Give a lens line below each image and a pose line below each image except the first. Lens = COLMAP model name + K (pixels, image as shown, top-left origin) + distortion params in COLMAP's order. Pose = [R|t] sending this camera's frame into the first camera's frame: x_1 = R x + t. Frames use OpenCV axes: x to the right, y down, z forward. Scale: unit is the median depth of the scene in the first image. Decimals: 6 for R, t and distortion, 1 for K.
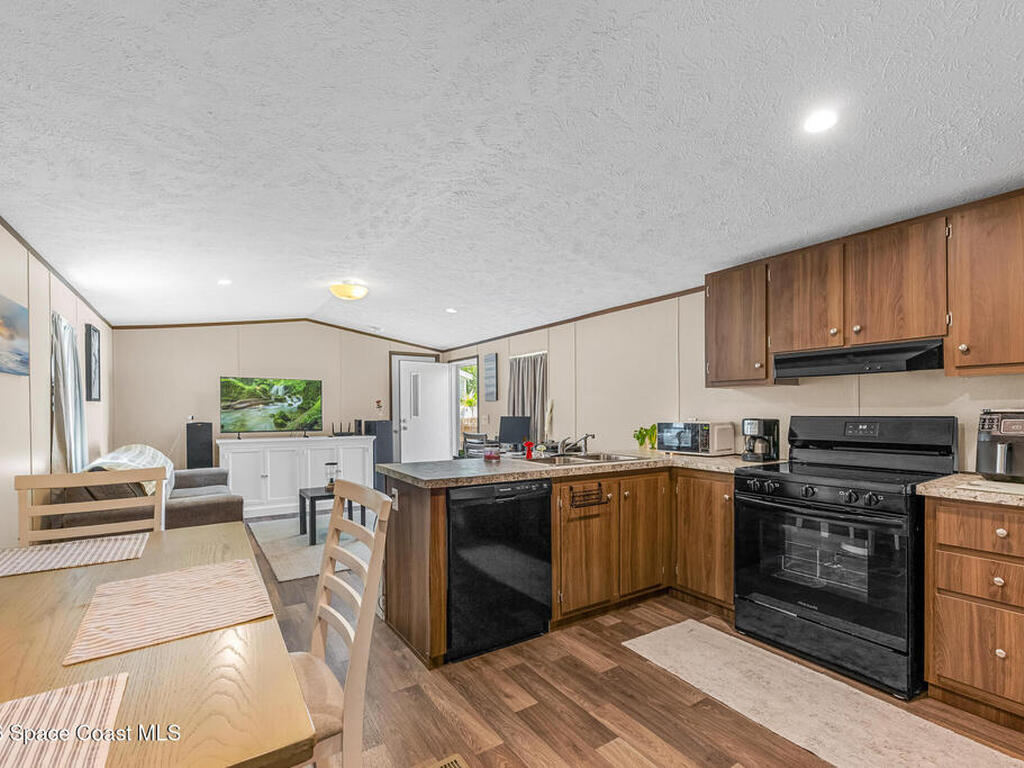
lens RADIAL K [[480.9, 0, 524.7], [0, 480.9, 415.3], [0, 0, 1]] dist [-0.005299, -0.000197]
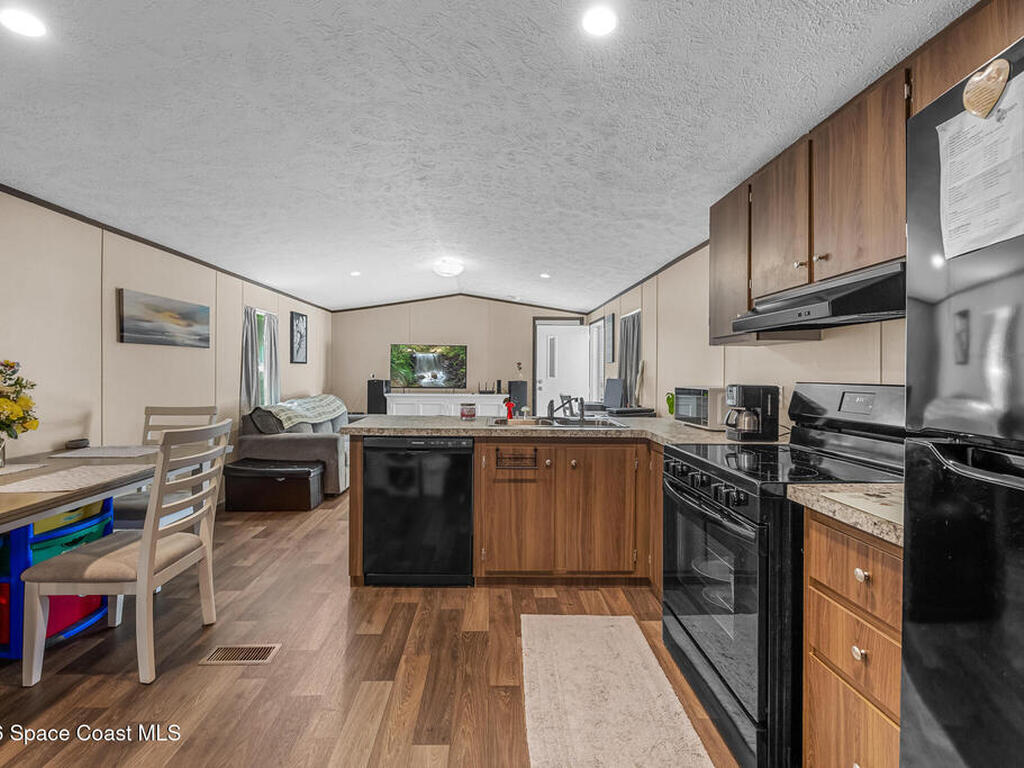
lens RADIAL K [[480.9, 0, 515.8], [0, 480.9, 374.9], [0, 0, 1]] dist [-0.005299, -0.000197]
pose [[0.843419, 0.010816, -0.537147, 0.638954], [-0.013649, 0.999906, -0.001298, -0.003053], [0.537083, 0.008426, 0.843487, 0.163317]]
